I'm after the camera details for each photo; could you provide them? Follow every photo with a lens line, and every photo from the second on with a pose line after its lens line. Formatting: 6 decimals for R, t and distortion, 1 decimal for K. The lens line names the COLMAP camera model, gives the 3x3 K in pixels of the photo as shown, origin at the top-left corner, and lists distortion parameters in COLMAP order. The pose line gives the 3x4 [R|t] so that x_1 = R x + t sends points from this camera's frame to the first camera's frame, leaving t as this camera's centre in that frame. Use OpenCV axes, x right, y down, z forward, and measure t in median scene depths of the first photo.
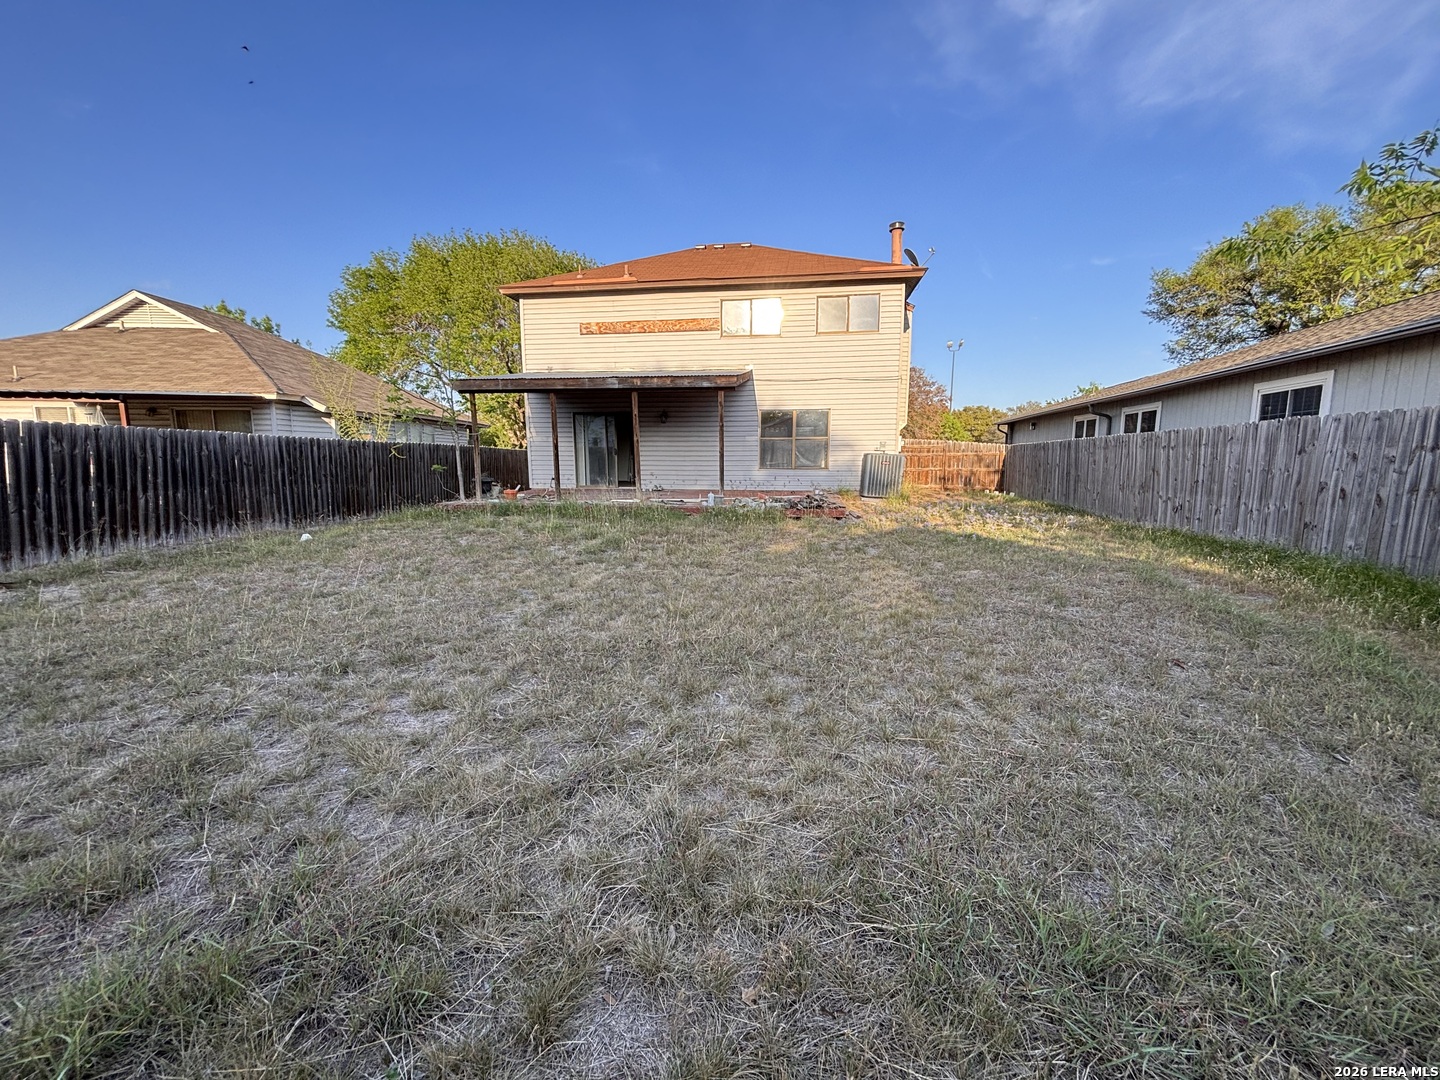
lens RADIAL K [[582.9, 0, 716.8], [0, 582.9, 537.3], [0, 0, 1]] dist [0.012981, -0.000092]
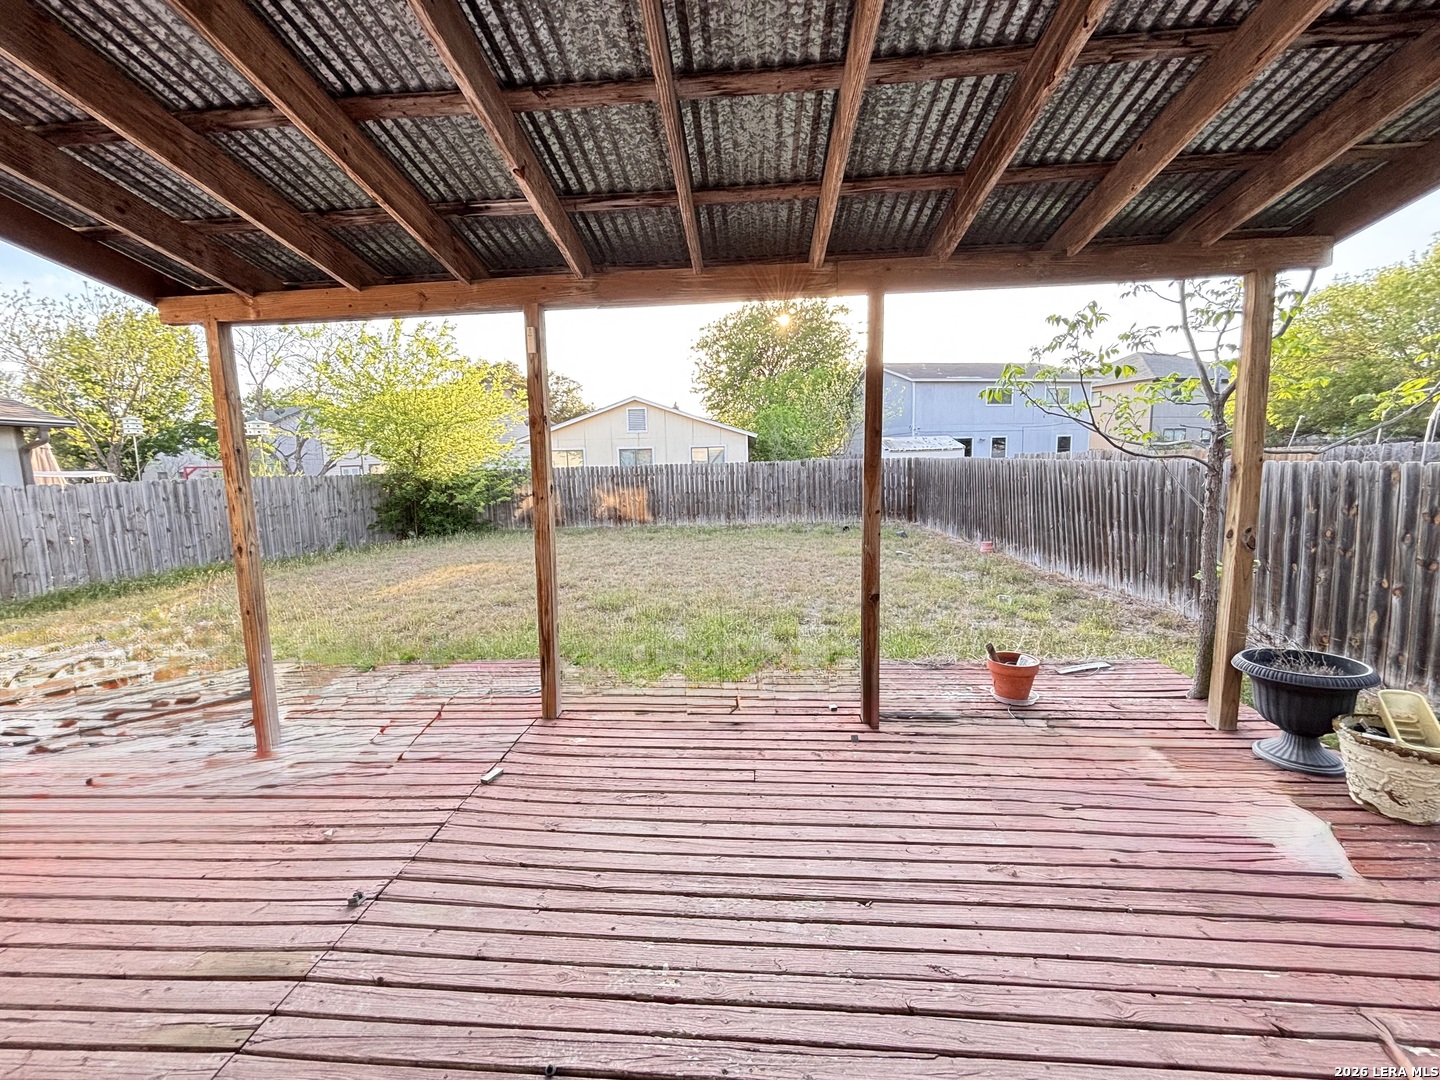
lens RADIAL K [[582.9, 0, 716.8], [0, 582.9, 537.3], [0, 0, 1]] dist [0.012981, -0.000092]
pose [[-0.997140, 0.034949, -0.067008, -0.274490], [0.016655, 0.966472, 0.256231, -0.312137], [0.073717, 0.254383, -0.964290, 1.844145]]
